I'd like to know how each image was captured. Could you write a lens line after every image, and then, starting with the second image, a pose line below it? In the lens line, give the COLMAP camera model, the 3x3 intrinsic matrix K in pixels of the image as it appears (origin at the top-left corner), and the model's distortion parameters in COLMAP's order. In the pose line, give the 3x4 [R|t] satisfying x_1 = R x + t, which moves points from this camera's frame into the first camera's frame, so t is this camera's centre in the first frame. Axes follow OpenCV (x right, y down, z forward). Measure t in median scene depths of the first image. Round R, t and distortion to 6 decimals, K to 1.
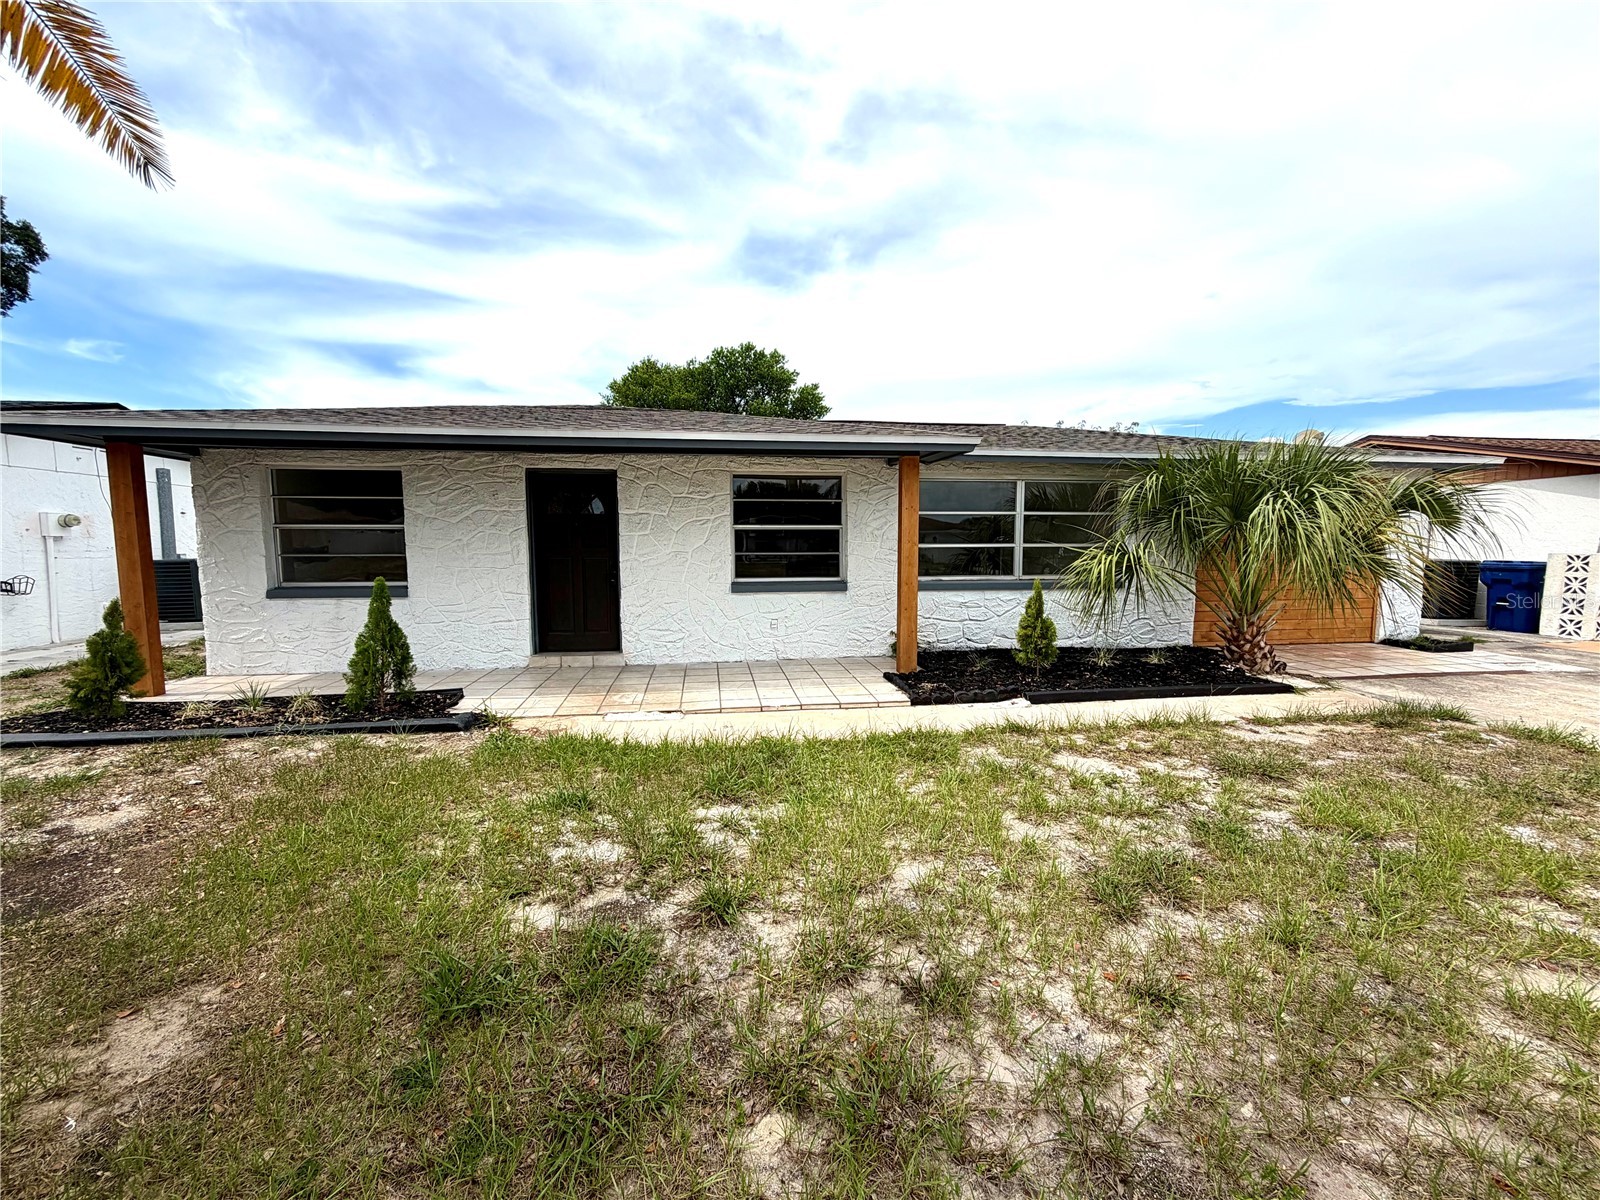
lens RADIAL K [[637.4, 0, 793.3], [0, 637.4, 597.8], [0, 0, 1]] dist [-0.001253, 0.000367]
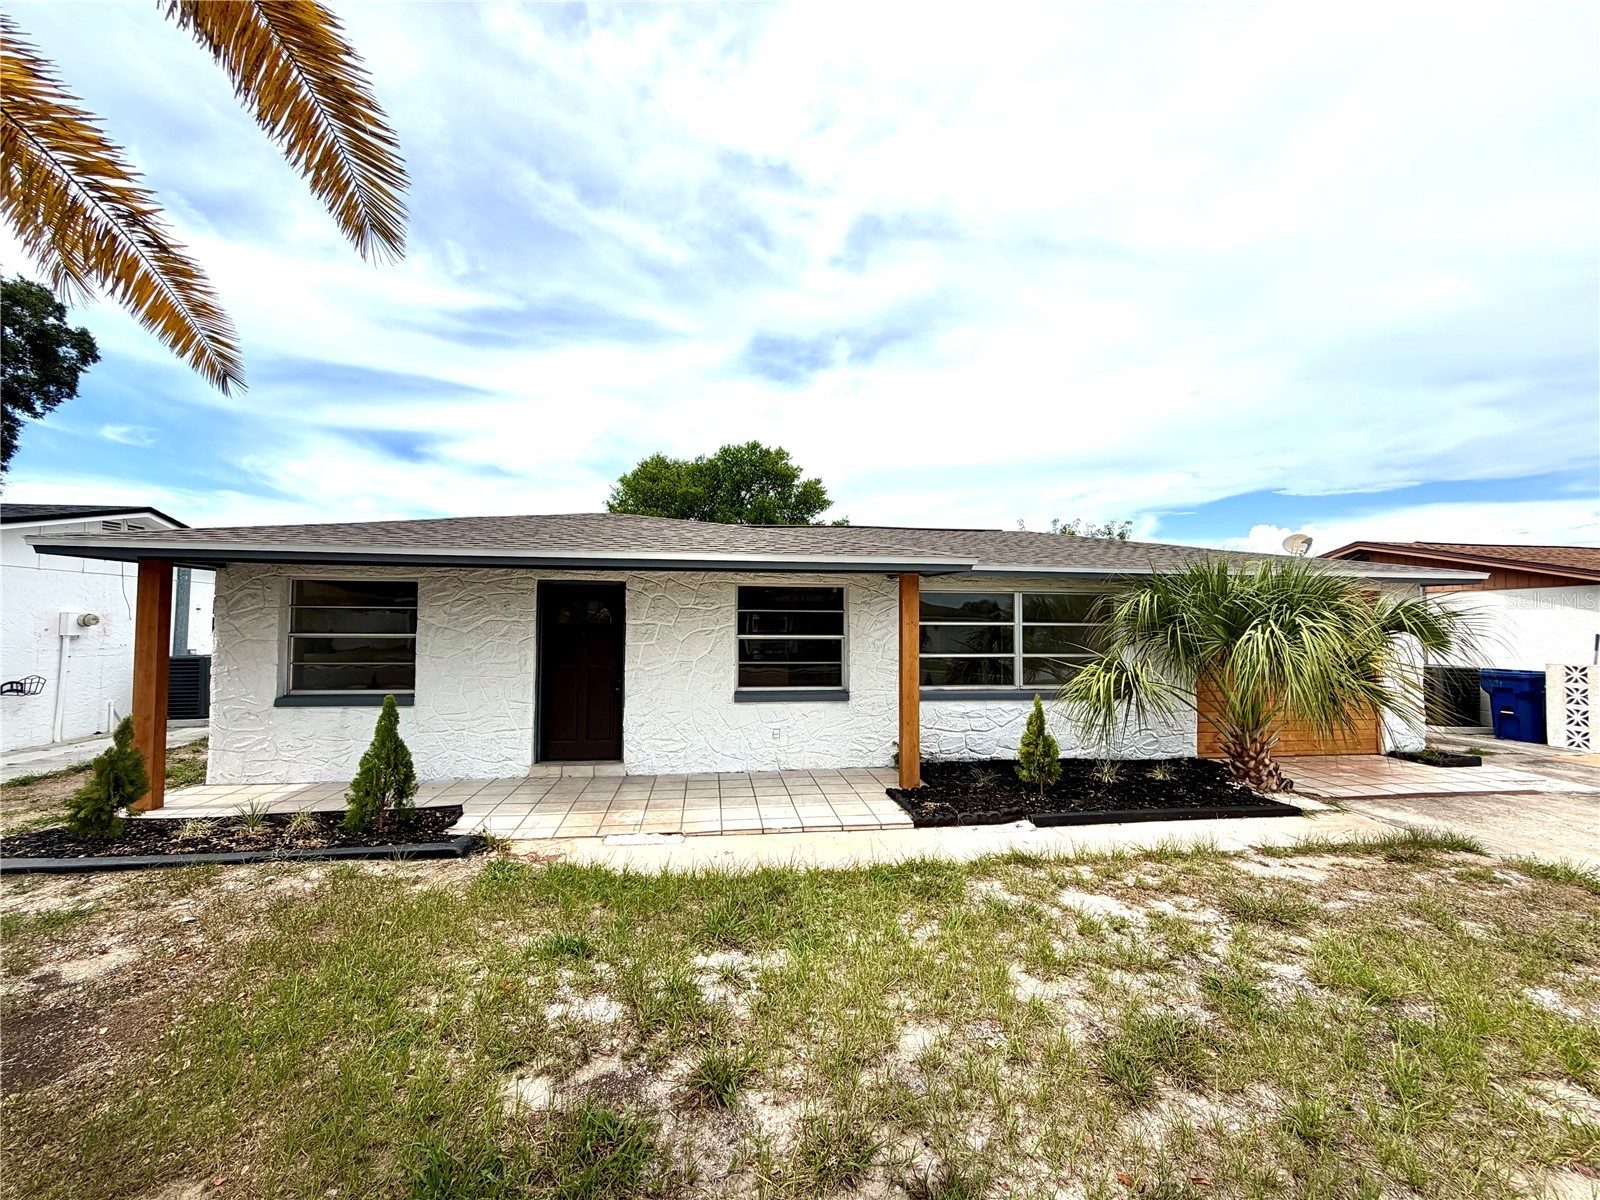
lens RADIAL K [[637.4, 0, 793.4], [0, 637.4, 598.7], [0, 0, 1]] dist [-0.001253, 0.000367]
pose [[0.999958, 0.008512, -0.003445, -0.001875], [-0.008878, 0.992019, -0.125774, -0.048093], [0.002347, 0.125799, 0.992053, -0.020926]]
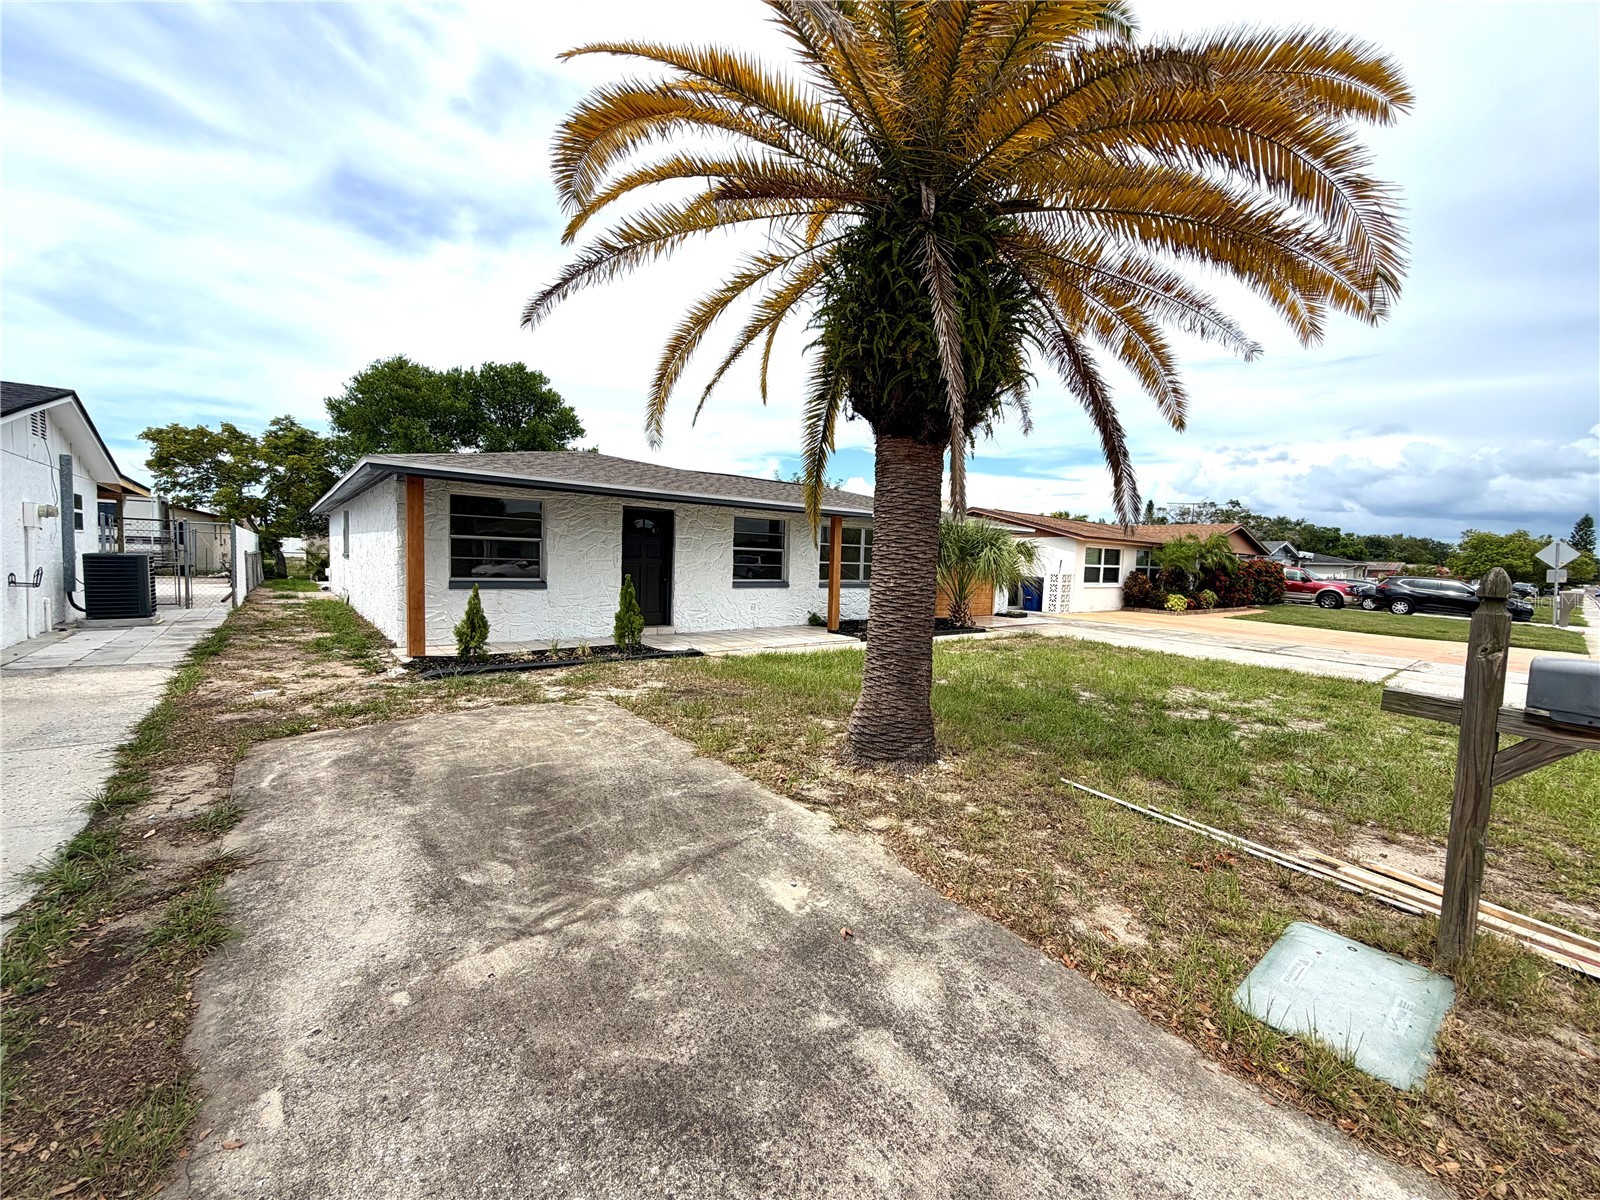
lens RADIAL K [[637.4, 0, 804.7], [0, 637.4, 607.3], [0, 0, 1]] dist [-0.001253, 0.000367]
pose [[0.850054, -0.010083, 0.526599, -0.878299], [0.012295, 0.999924, -0.000701, 0.049485], [-0.526552, 0.007070, 0.850114, -0.547949]]
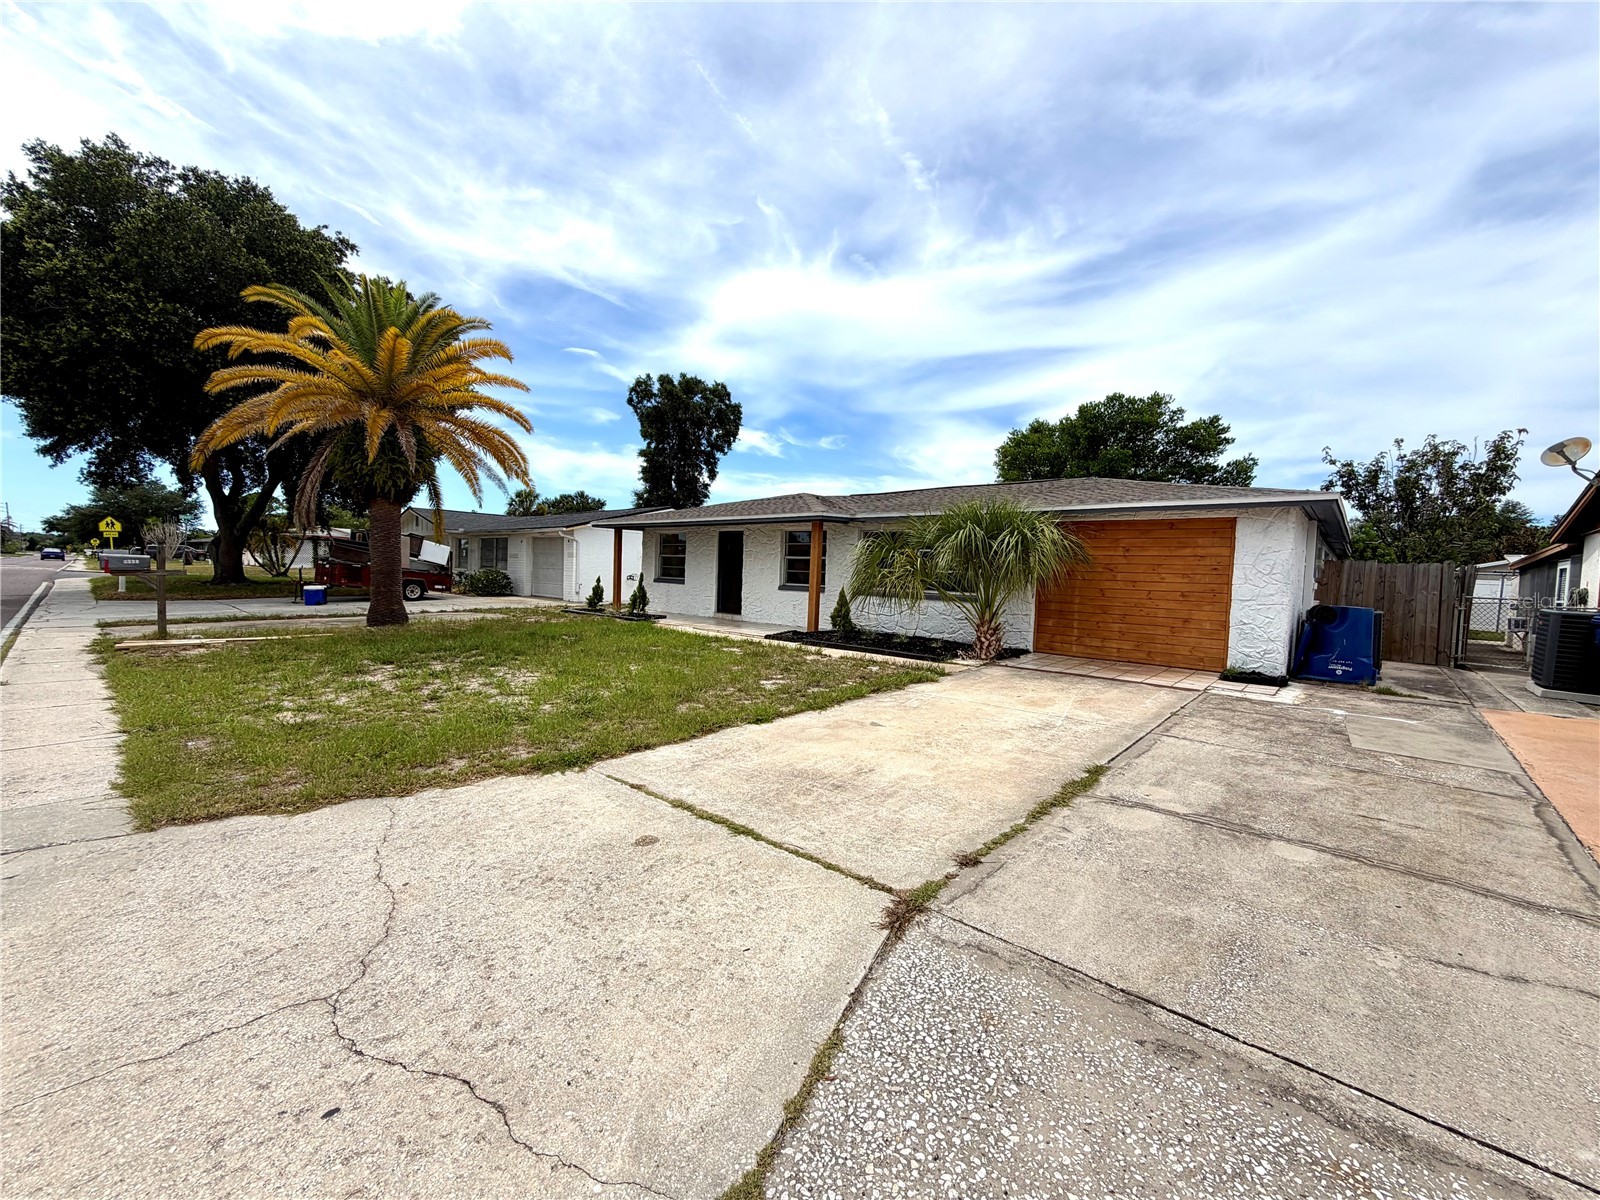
lens RADIAL K [[637.4, 0, 795.1], [0, 637.4, 605.5], [0, 0, 1]] dist [-0.001253, 0.000367]
pose [[0.645985, 0.064331, -0.760635, 1.594051], [-0.101216, 0.994863, -0.001819, 0.042507], [0.756610, 0.078164, 0.649178, -0.284541]]
